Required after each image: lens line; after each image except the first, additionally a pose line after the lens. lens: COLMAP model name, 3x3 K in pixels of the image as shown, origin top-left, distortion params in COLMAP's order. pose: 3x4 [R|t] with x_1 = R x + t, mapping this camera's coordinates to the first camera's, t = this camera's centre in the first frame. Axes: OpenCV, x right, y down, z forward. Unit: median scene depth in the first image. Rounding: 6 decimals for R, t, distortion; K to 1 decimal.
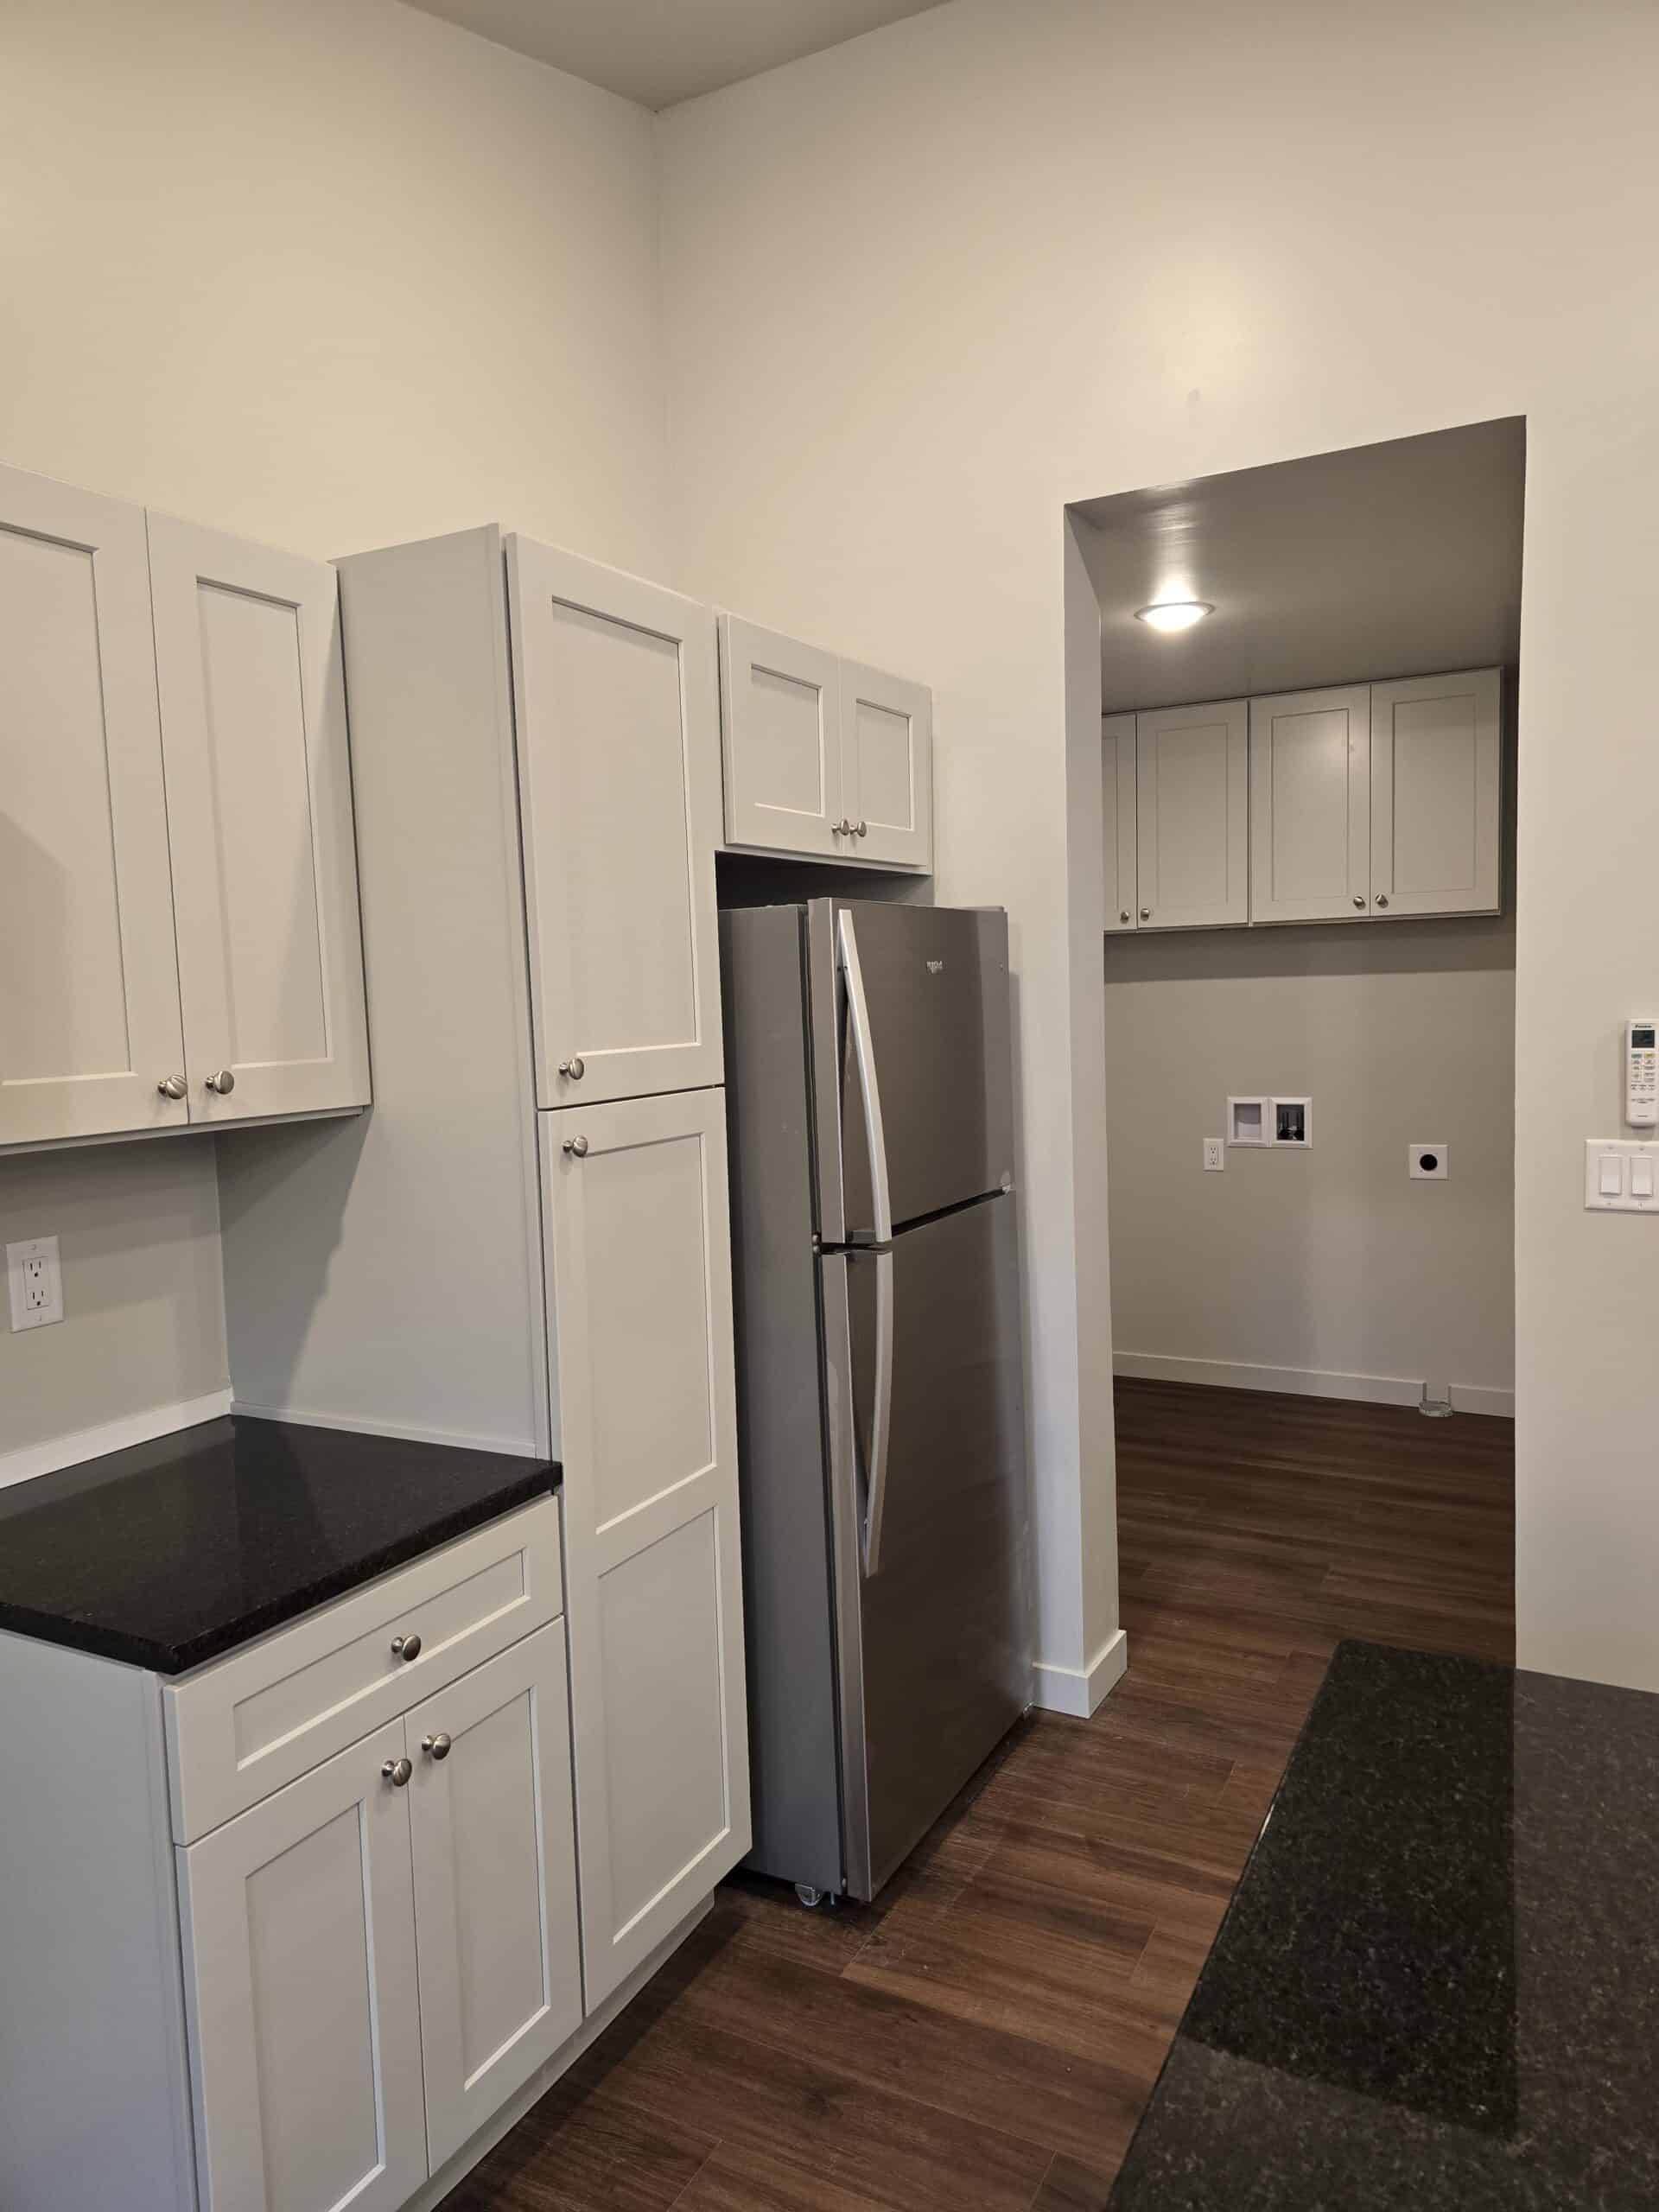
lens RADIAL K [[1515.3, 0, 813.4], [0, 1515.3, 1114.3], [0, 0, 1]] dist [0.032281, -0.002245]
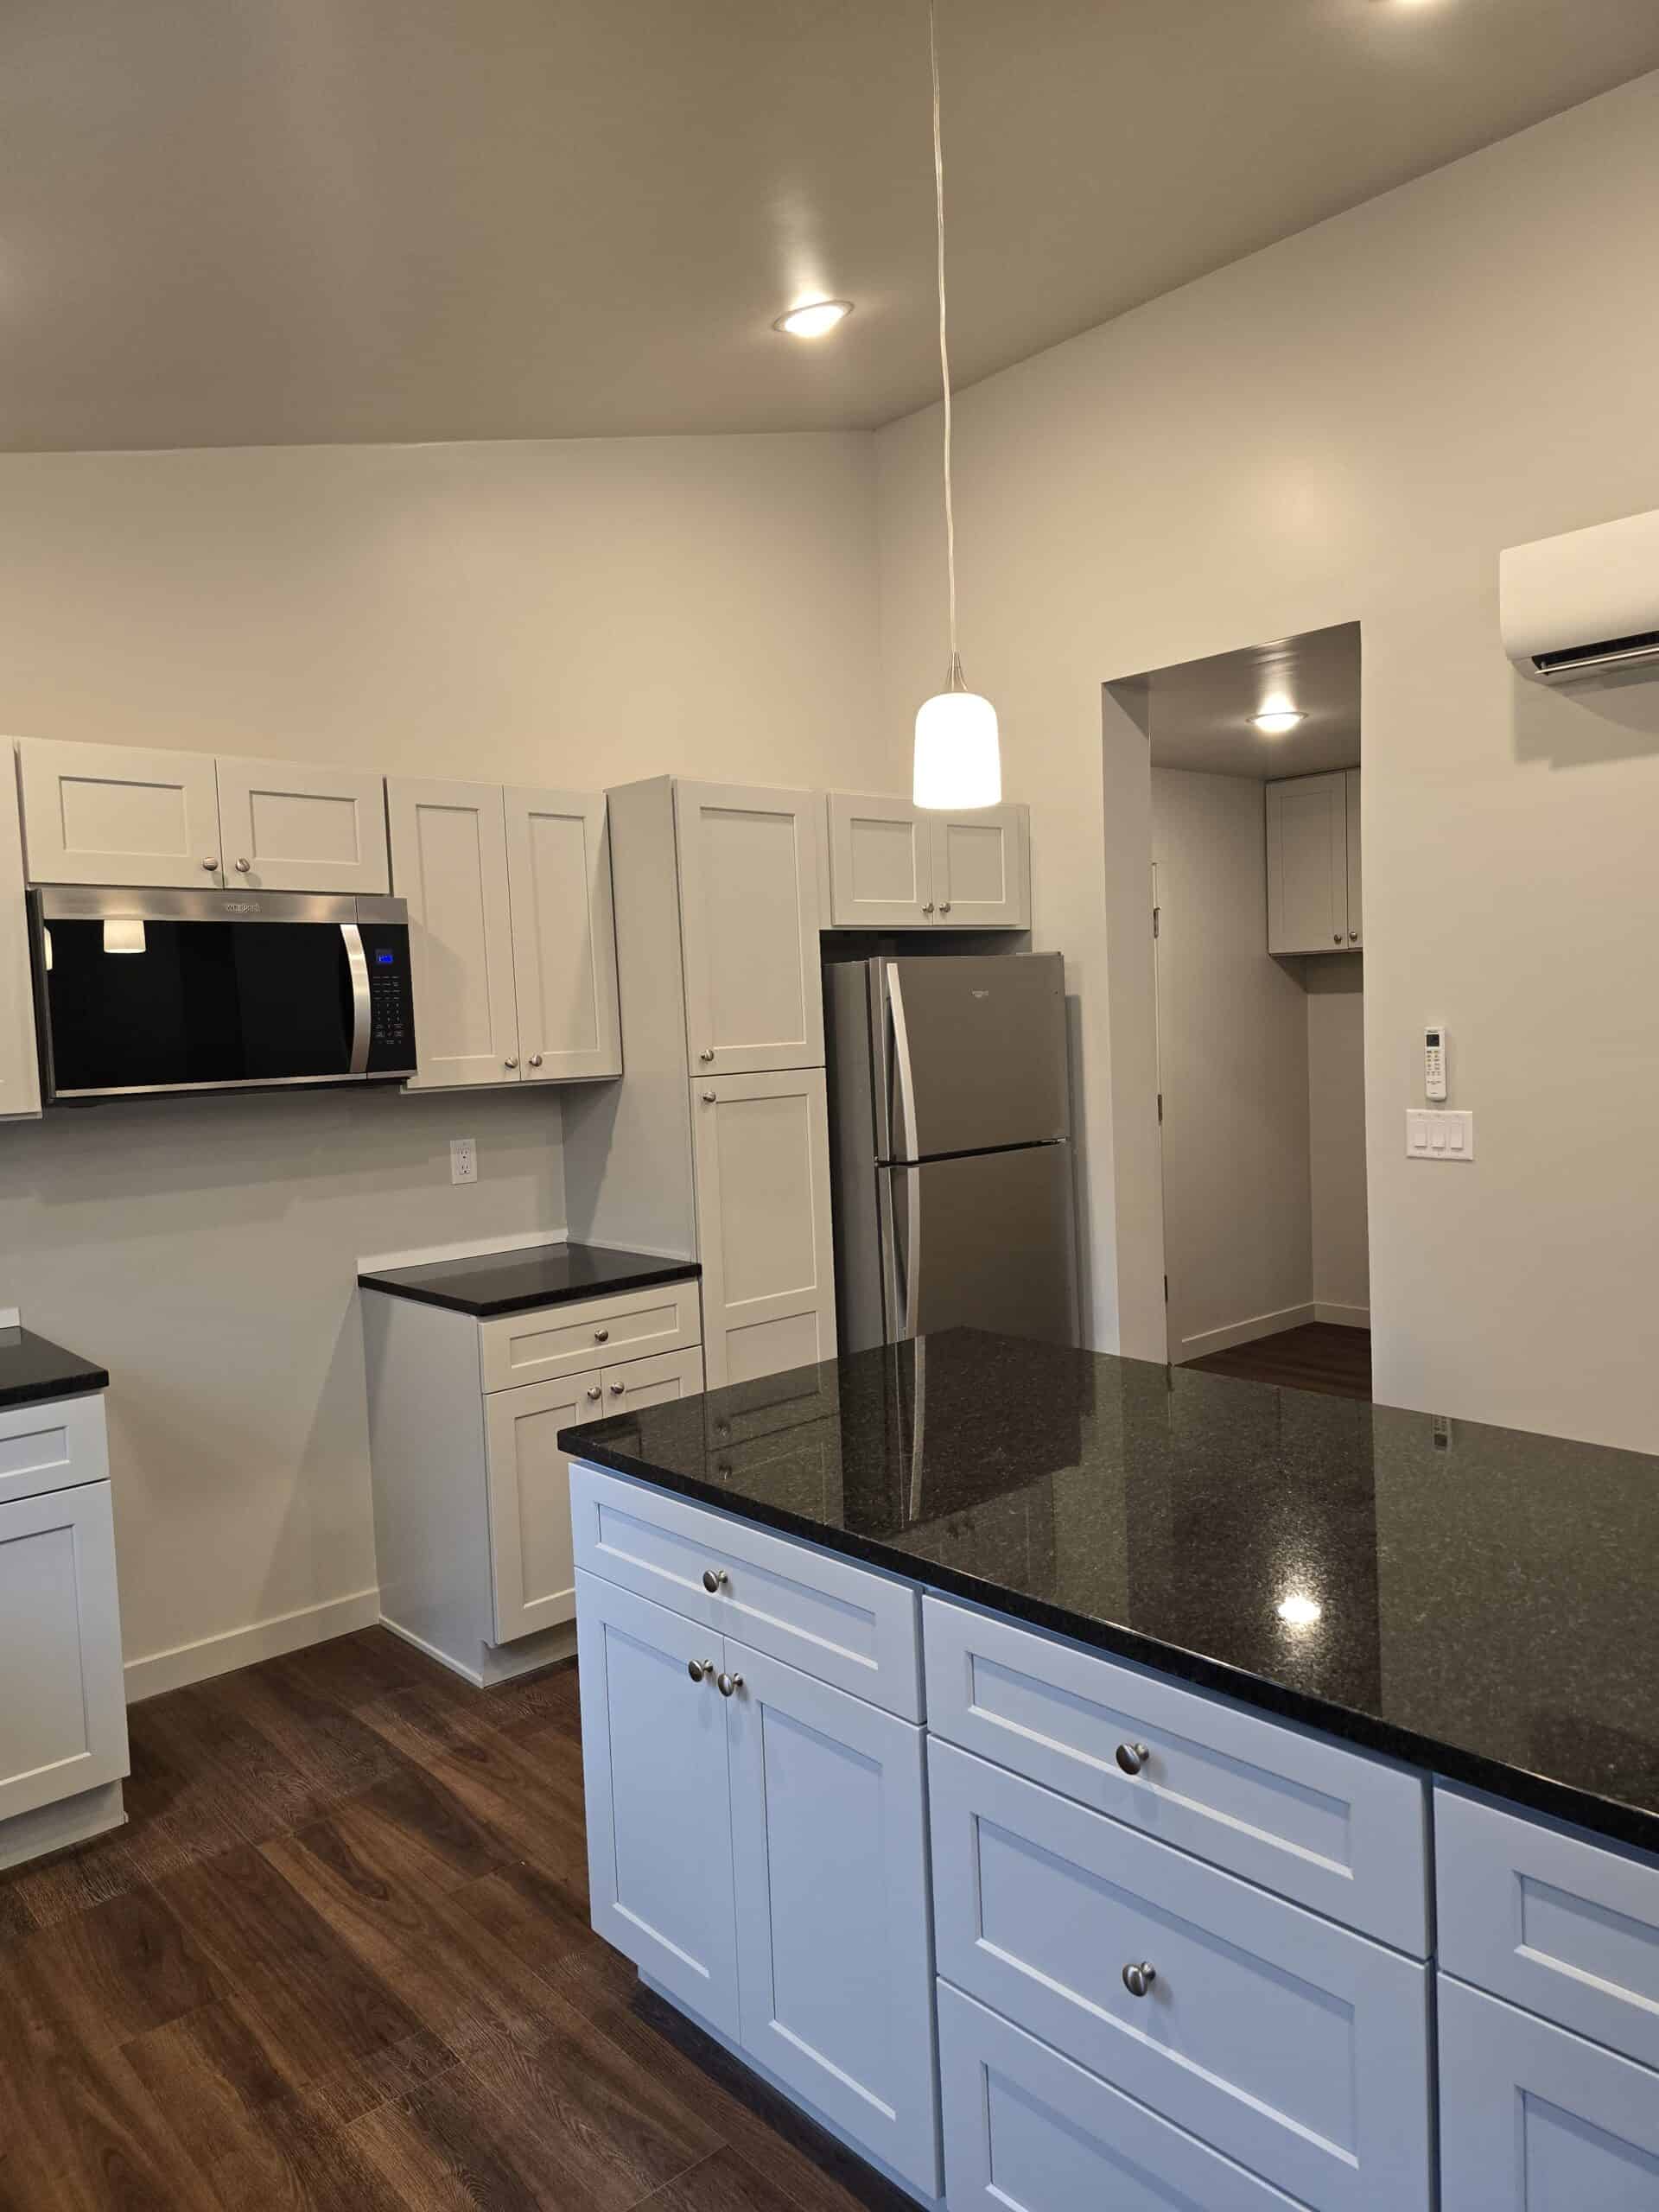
lens RADIAL K [[1477.0, 0, 830.4], [0, 1477.0, 1121.3], [0, 0, 1]] dist [0.066179, -0.053186]
pose [[0.941023, 0.019786, -0.337763, 0.535973], [-0.017957, 0.999802, 0.008540, 0.029238], [0.337865, -0.001971, 0.941192, -0.598671]]
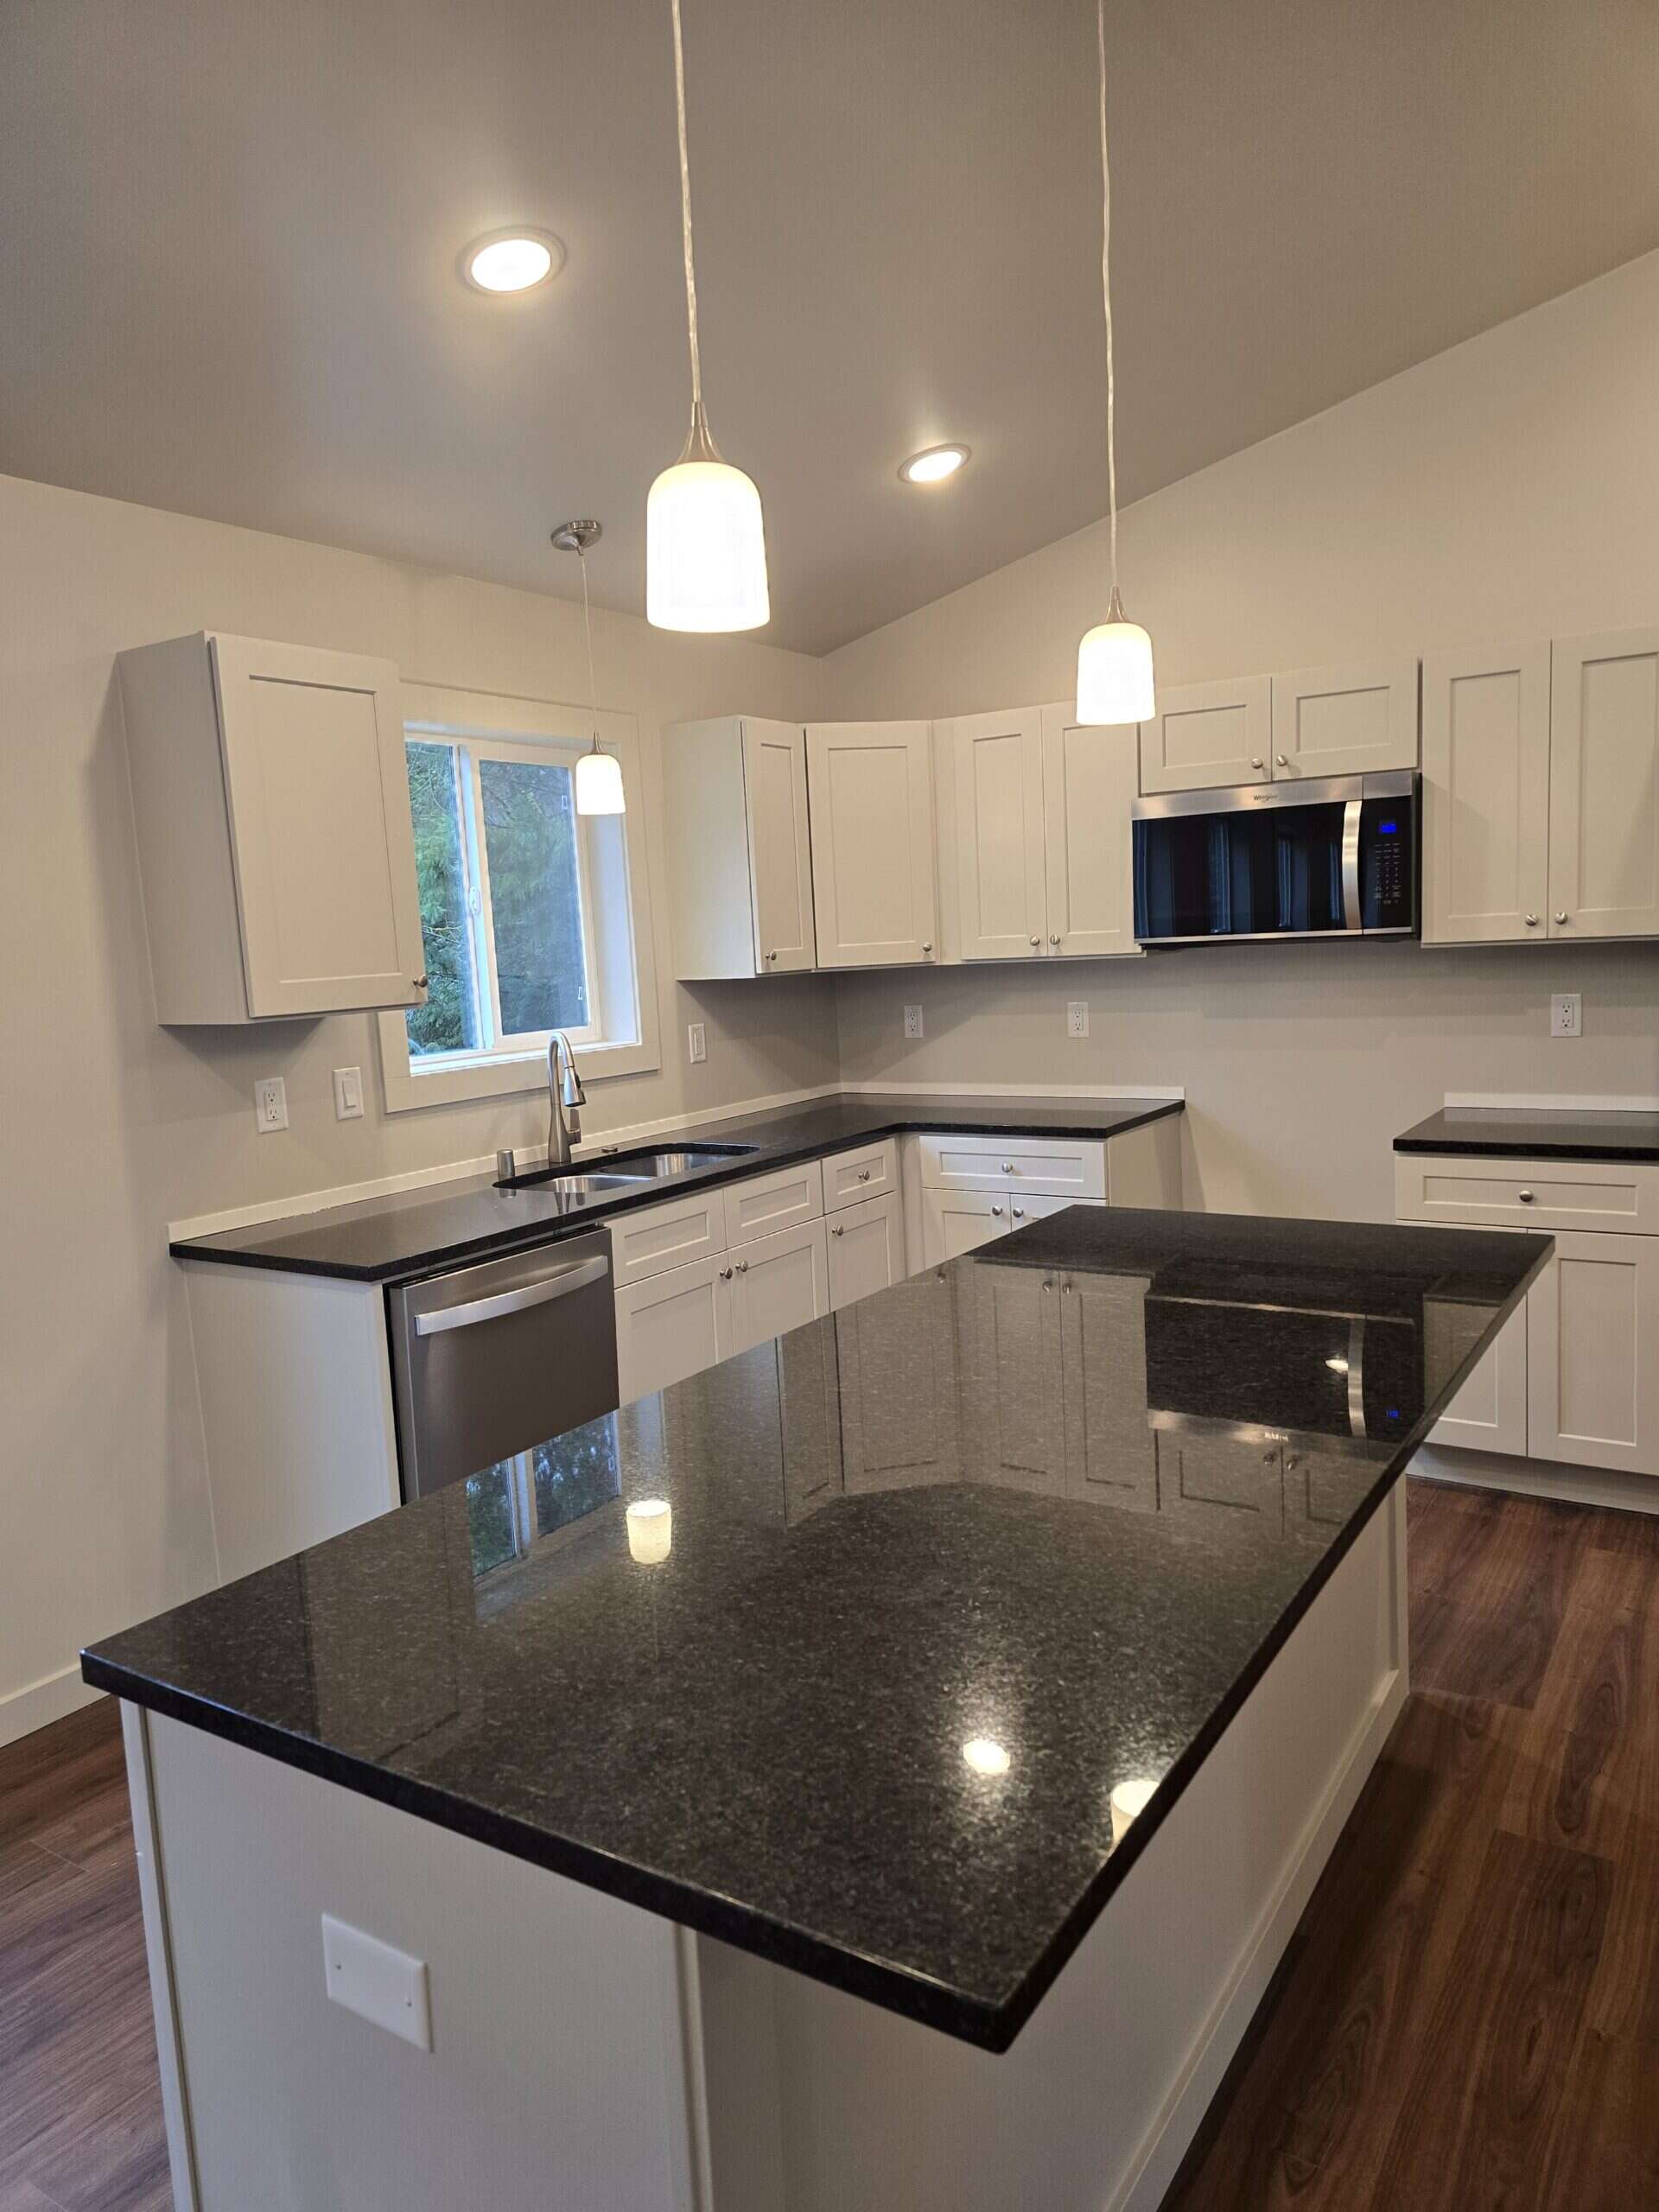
lens RADIAL K [[1477.0, 0, 830.4], [0, 1477.0, 1121.3], [0, 0, 1]] dist [0.066179, -0.053186]
pose [[-0.083987, 0.162904, -0.983061, 1.394953], [-0.029624, 0.985702, 0.165873, -0.046769], [0.996026, 0.043054, -0.077960, 0.166864]]
